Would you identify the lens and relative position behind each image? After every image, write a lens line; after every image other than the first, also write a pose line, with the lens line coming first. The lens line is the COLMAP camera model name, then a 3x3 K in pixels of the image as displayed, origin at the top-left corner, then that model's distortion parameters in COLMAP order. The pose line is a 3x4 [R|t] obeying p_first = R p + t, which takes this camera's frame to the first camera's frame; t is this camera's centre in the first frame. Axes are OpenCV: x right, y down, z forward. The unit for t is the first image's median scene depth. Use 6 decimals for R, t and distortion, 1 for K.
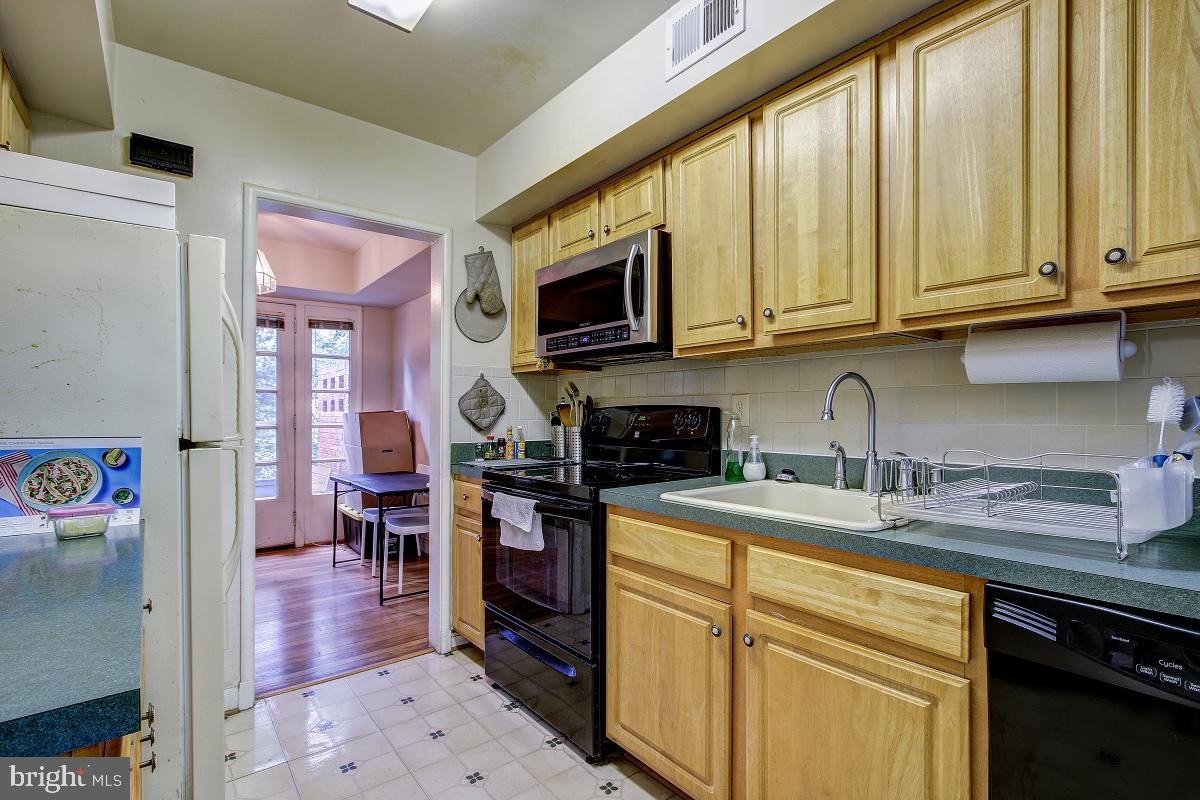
lens RADIAL K [[558.8, 0, 599.0], [0, 558.8, 414.1], [0, 0, 1]] dist [-0.009040, -0.000152]
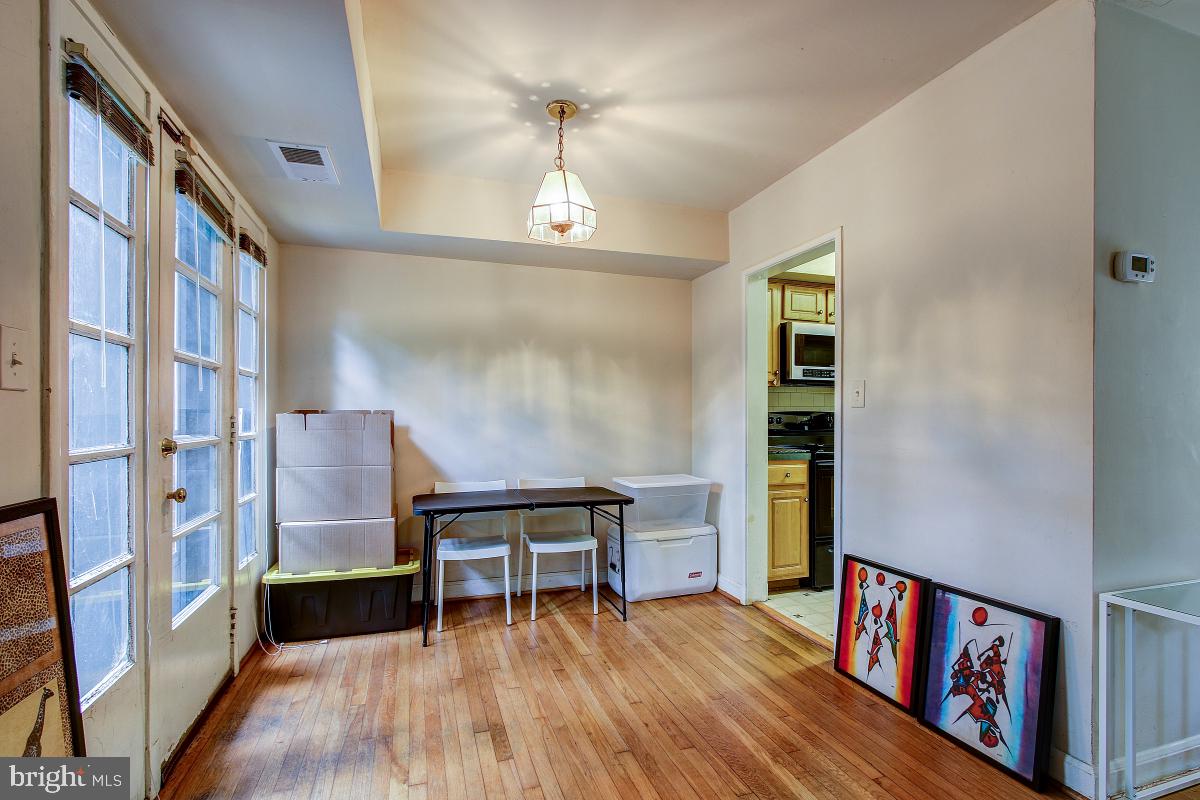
lens RADIAL K [[549.8, 0, 596.4], [0, 549.8, 415.9], [0, 0, 1]] dist [-0.036818, -0.000122]
pose [[0.339123, 0.004322, 0.940732, -1.568882], [-0.000808, 0.999990, -0.004303, 0.005356], [-0.940742, 0.000699, 0.339123, 0.923080]]
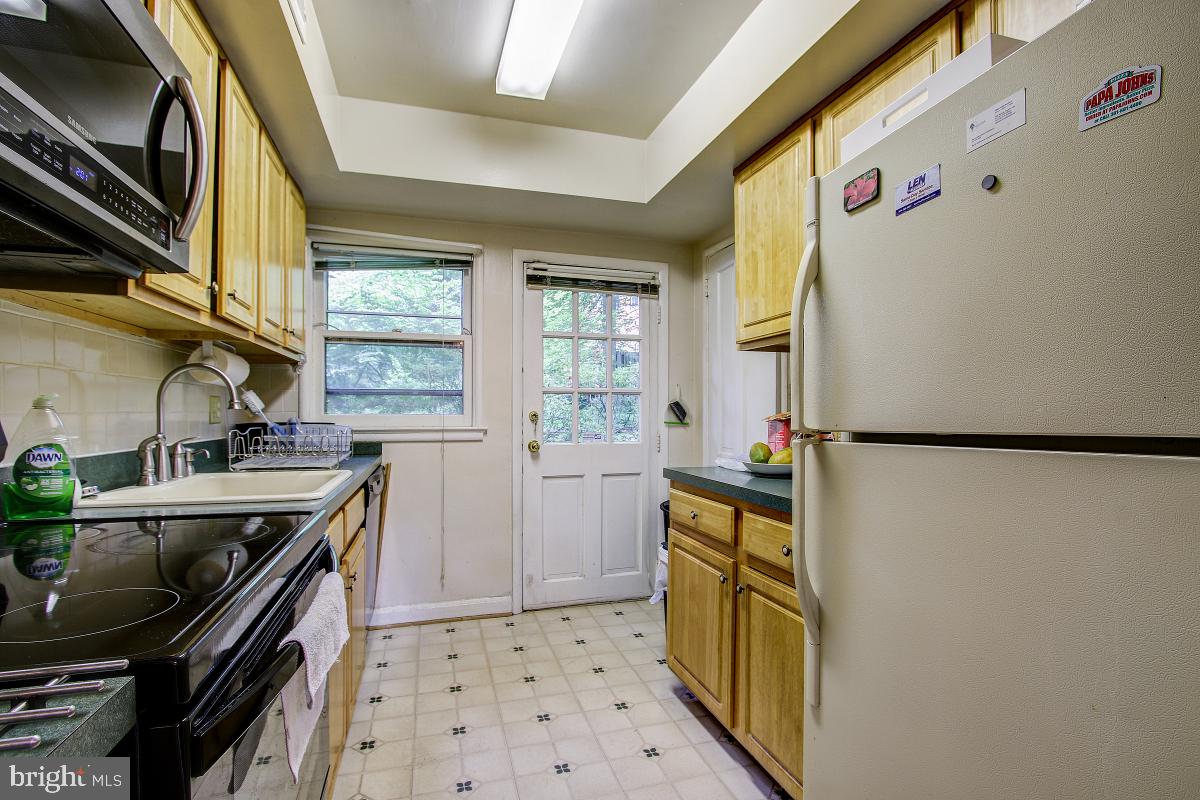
lens RADIAL K [[558.8, 0, 599.0], [0, 558.8, 414.1], [0, 0, 1]] dist [-0.009040, -0.000152]
pose [[-0.931448, 0.000937, 0.363874, -0.364782], [0.002244, 0.999992, 0.003170, 0.010727], [-0.363868, 0.003769, -0.931443, 0.988918]]
